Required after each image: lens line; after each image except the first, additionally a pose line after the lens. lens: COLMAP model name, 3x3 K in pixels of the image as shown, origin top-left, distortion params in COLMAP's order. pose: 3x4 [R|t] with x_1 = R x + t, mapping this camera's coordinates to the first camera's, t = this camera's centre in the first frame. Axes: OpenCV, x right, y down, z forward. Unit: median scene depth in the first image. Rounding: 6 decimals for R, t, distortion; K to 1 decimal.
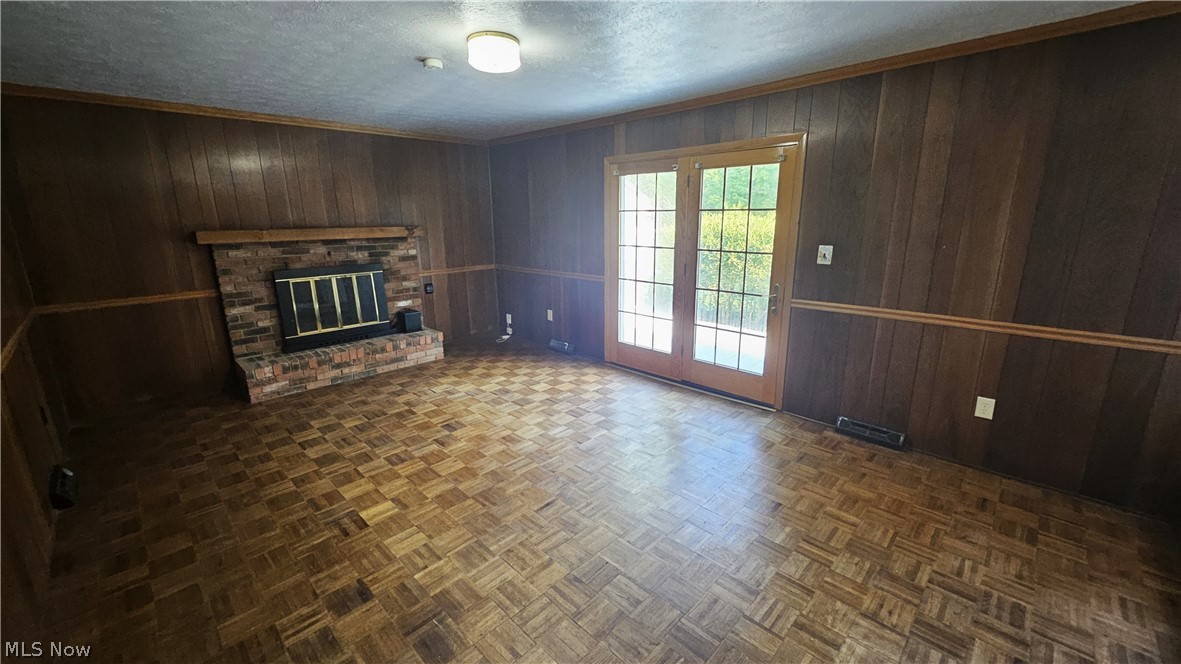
lens RADIAL K [[465.7, 0, 591.1], [0, 465.7, 327.7], [0, 0, 1]] dist [0.001323, -0.001238]
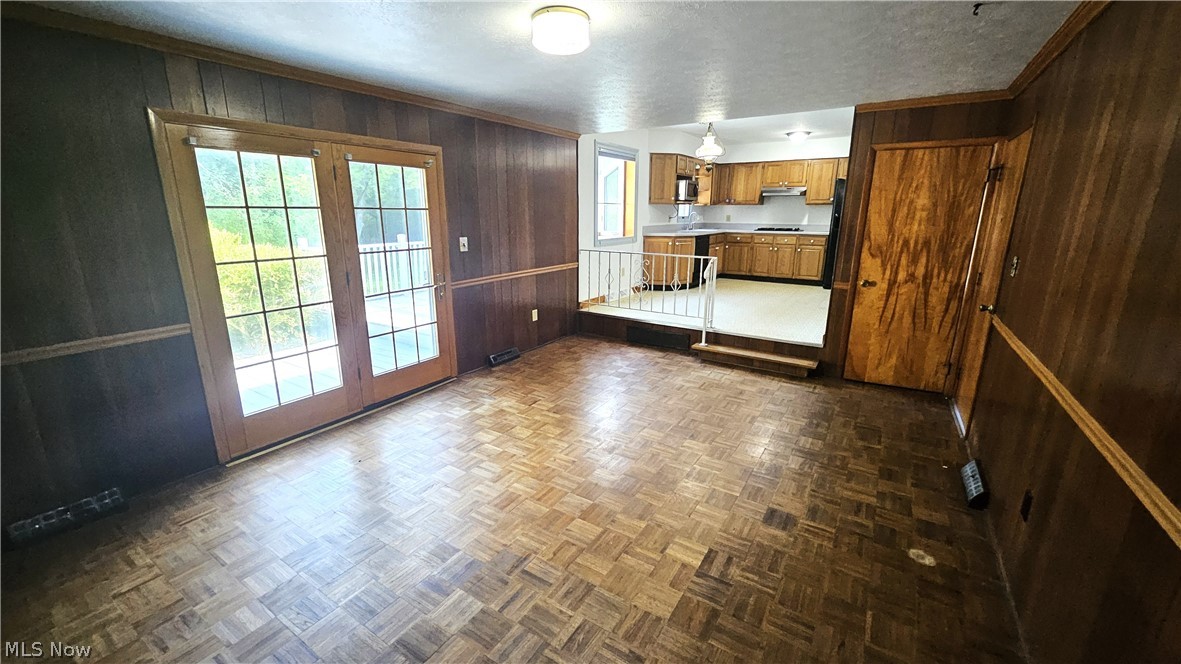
lens RADIAL K [[465.7, 0, 587.9], [0, 465.7, 334.3], [0, 0, 1]] dist [0.001323, -0.001238]
pose [[-0.195536, -0.240132, 0.950843, -0.685686], [0.233505, 0.930275, 0.282956, -0.163307], [-0.952492, 0.277355, -0.125830, 0.698033]]
